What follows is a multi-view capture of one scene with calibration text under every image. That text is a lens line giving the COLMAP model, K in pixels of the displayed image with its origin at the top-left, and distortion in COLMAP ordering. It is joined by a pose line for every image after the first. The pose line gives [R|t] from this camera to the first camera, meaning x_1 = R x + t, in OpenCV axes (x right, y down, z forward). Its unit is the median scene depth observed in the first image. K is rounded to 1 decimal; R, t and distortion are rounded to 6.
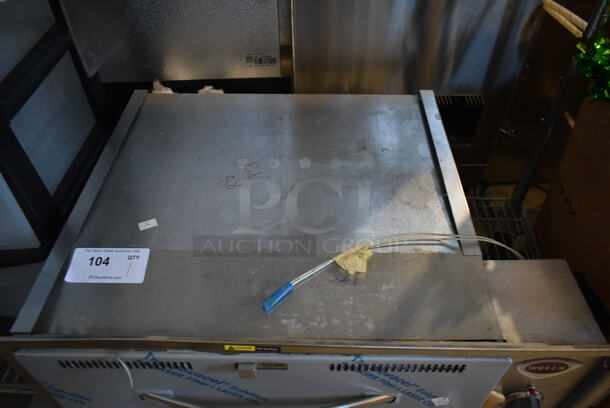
lens RADIAL K [[463.2, 0, 307.6], [0, 463.2, 207.8], [0, 0, 1]] dist [-0.025971, 0.015669]
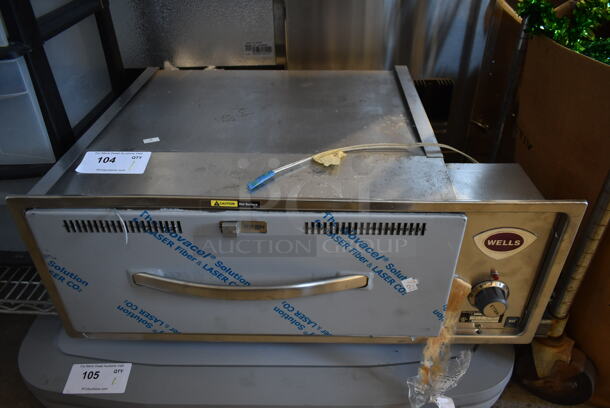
lens RADIAL K [[463.2, 0, 307.9], [0, 463.2, 207.8], [0, 0, 1]] dist [-0.025971, 0.015669]
pose [[0.999900, 0.003932, -0.013603, 0.064208], [-0.006376, 0.982793, -0.184599, 0.450945], [0.012643, 0.184668, 0.982720, -0.097241]]
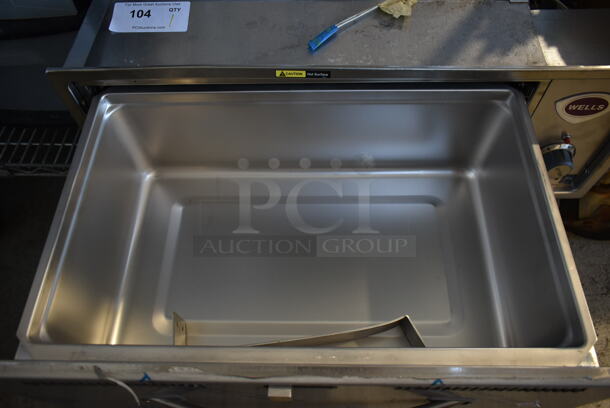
lens RADIAL K [[463.2, 0, 309.8], [0, 463.2, 207.0], [0, 0, 1]] dist [-0.025971, 0.015669]
pose [[0.999834, -0.010844, -0.014652, -0.079980], [0.013770, 0.976009, 0.217296, 0.319074], [0.011944, -0.217462, 0.975996, -0.053532]]
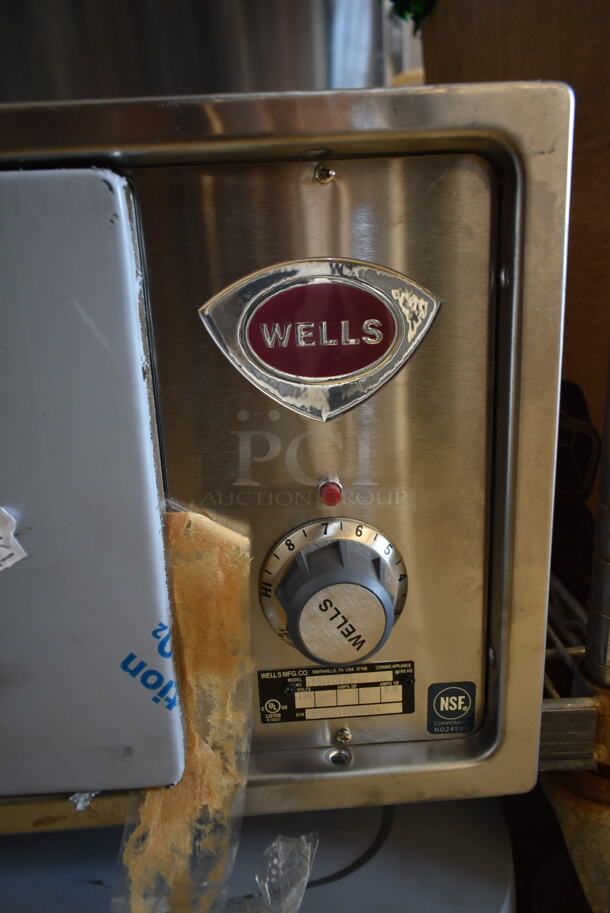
lens RADIAL K [[693.3, 0, 299.3], [0, 693.3, 457.1], [0, 0, 1]] dist [-0.025971, 0.015669]
pose [[0.997204, -0.052179, 0.053486, 0.455574], [0.072097, 0.859953, -0.505256, 0.607039], [-0.019632, 0.507700, 0.861310, 0.631794]]
